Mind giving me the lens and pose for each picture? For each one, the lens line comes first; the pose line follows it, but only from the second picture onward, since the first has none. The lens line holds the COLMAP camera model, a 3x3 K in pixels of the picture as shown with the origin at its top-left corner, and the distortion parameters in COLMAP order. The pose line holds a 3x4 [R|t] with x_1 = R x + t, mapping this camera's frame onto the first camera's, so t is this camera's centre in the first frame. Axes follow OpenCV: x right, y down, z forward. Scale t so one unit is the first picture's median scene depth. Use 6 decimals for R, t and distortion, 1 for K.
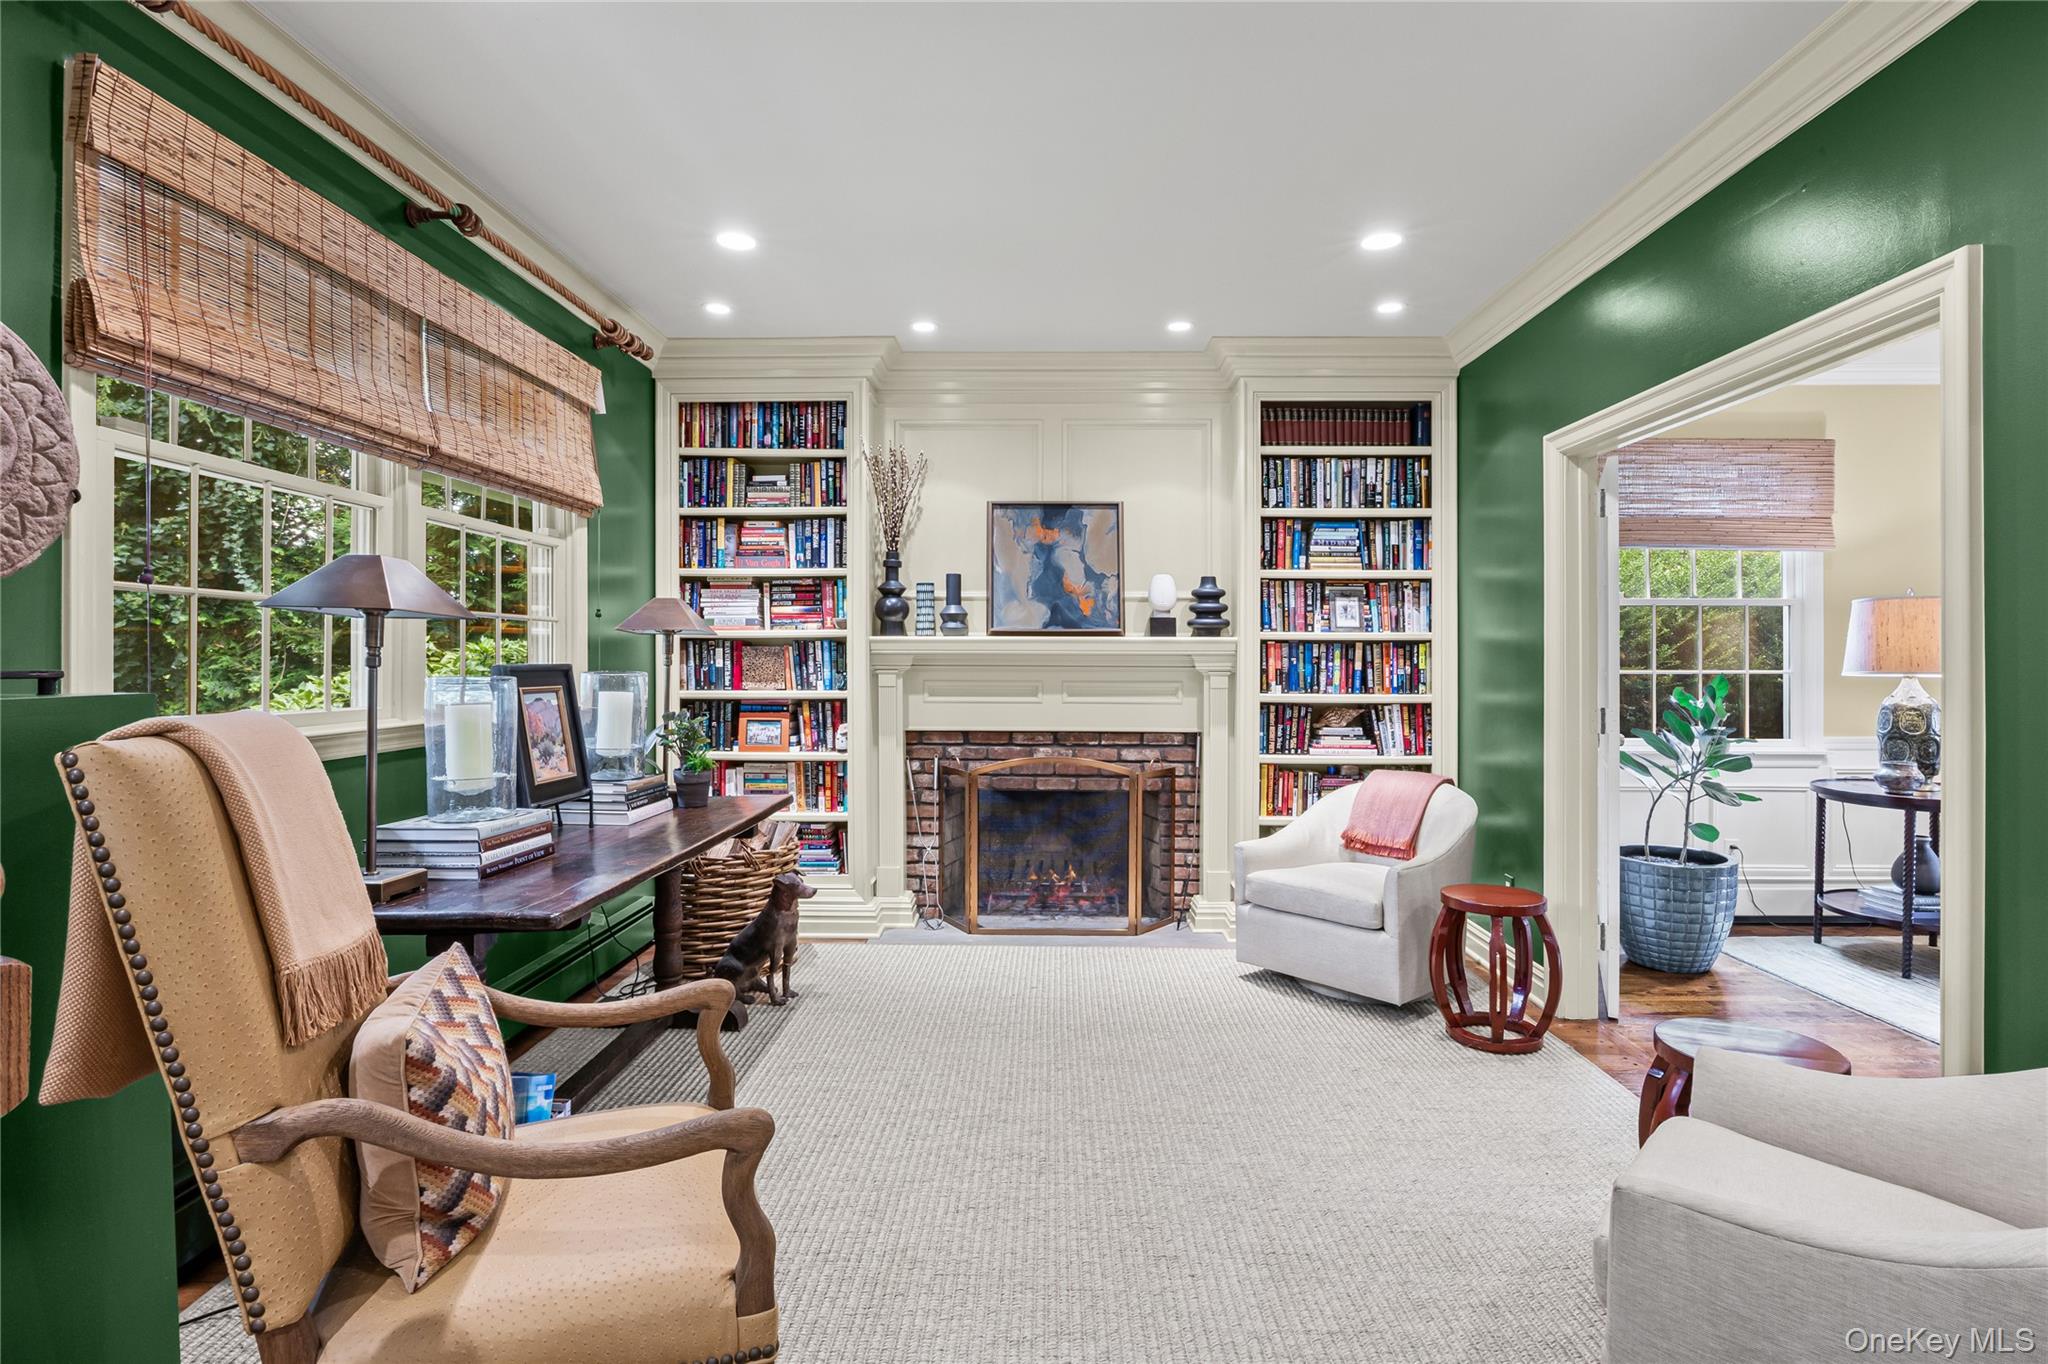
lens RADIAL K [[1022.9, 0, 1060.6], [0, 1022.9, 654.9], [0, 0, 1]] dist [-0.004814, -0.000896]
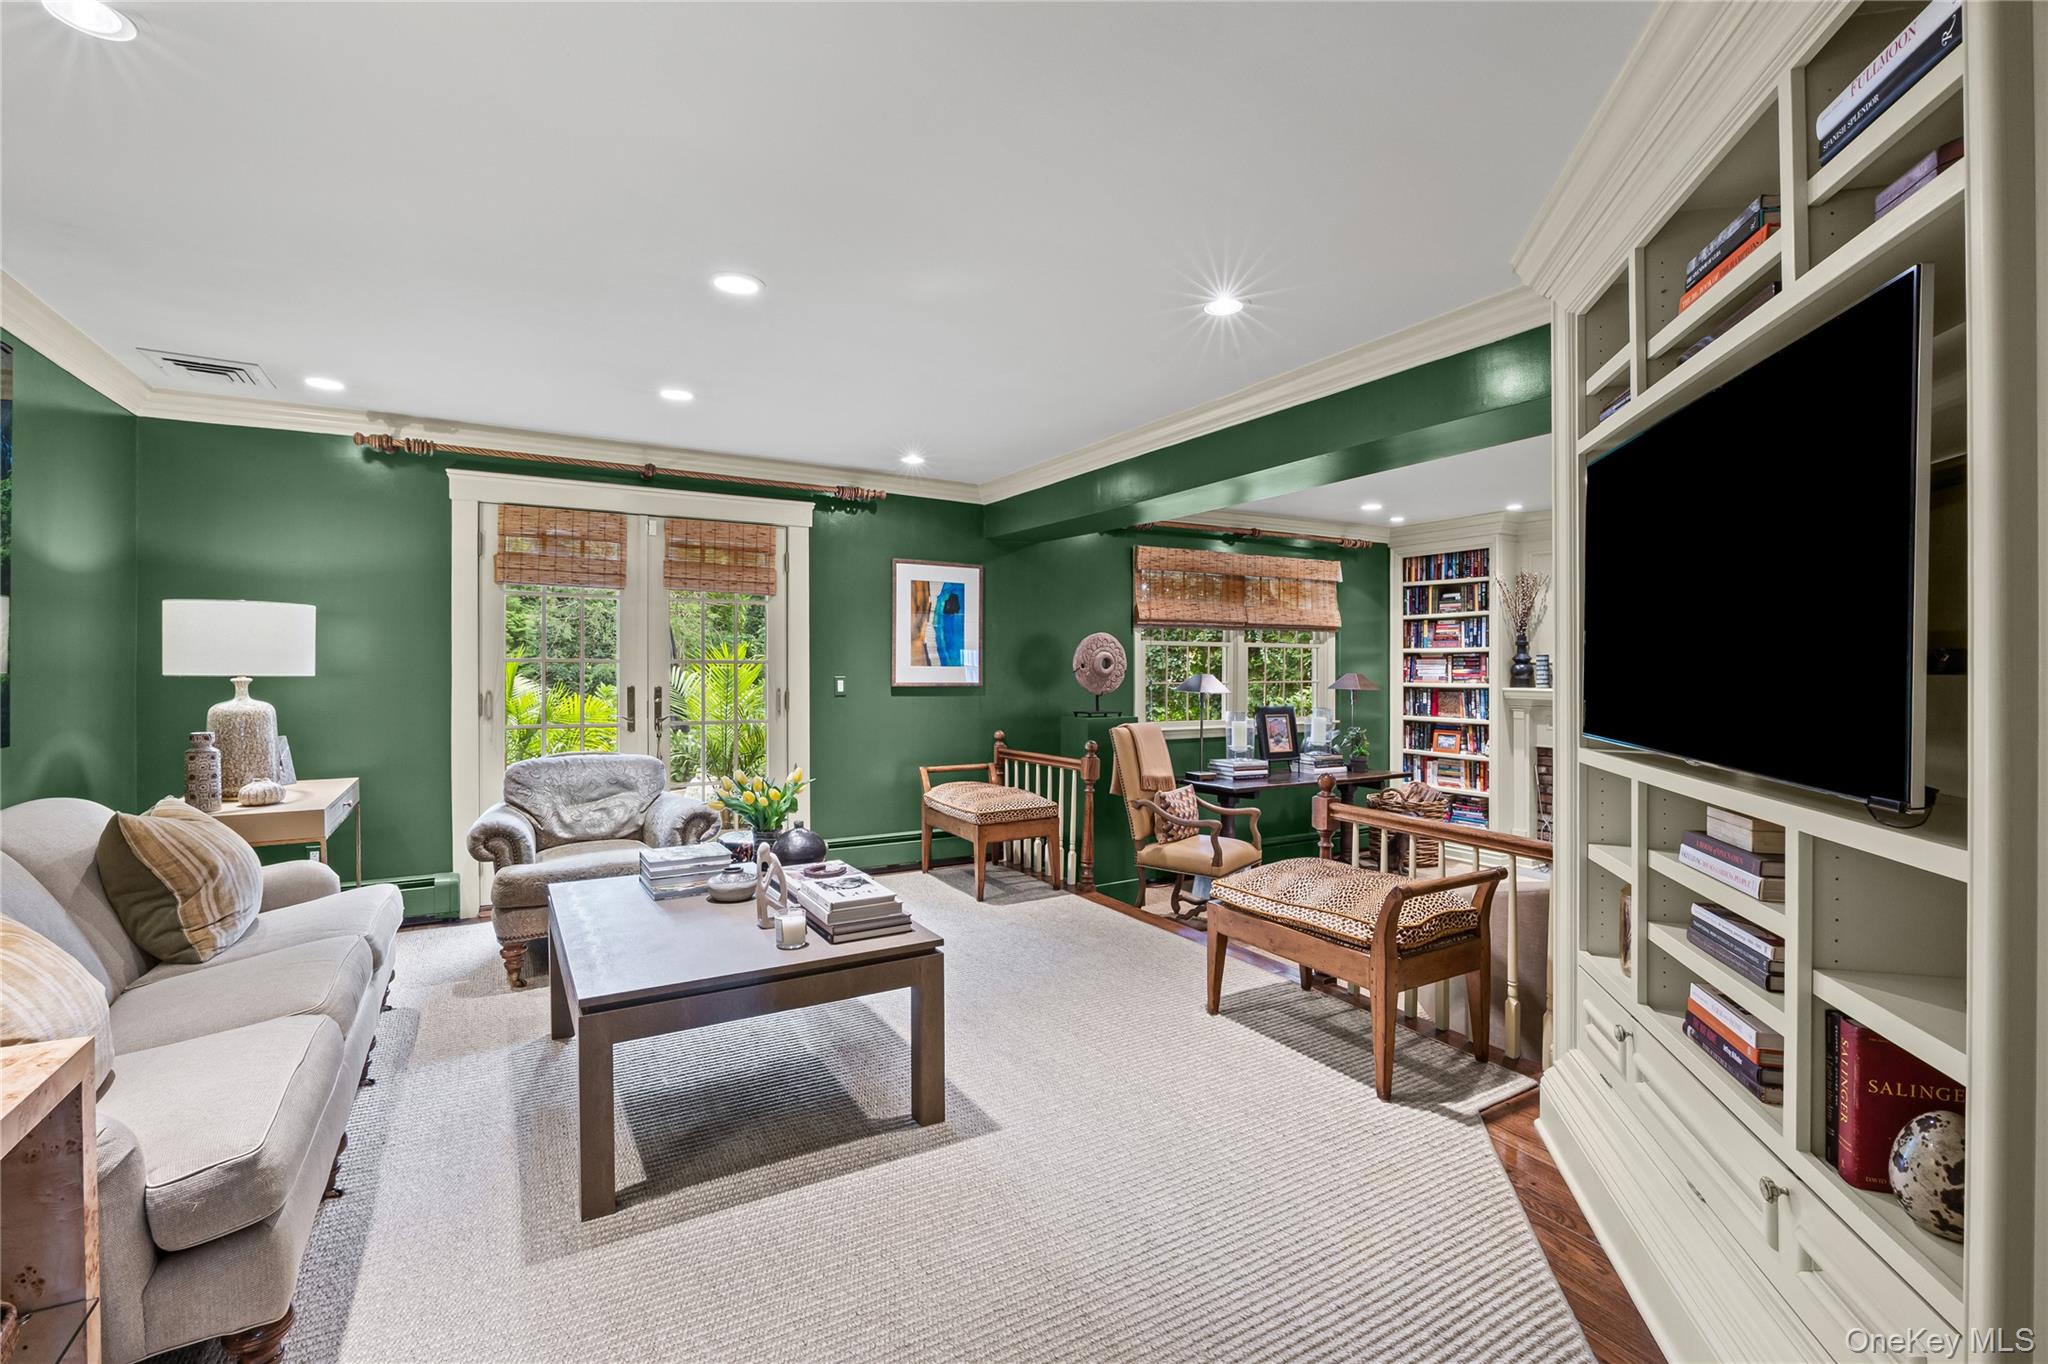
lens RADIAL K [[932.1, 0, 1021.5], [0, 932.1, 673.6], [0, 0, 1]] dist [0.000417, 0.000070]
pose [[0.532862, 0.003521, -0.846195, 0.670452], [0.002475, 0.999981, 0.005719, -0.051744], [0.846198, -0.005142, 0.532843, -0.465221]]
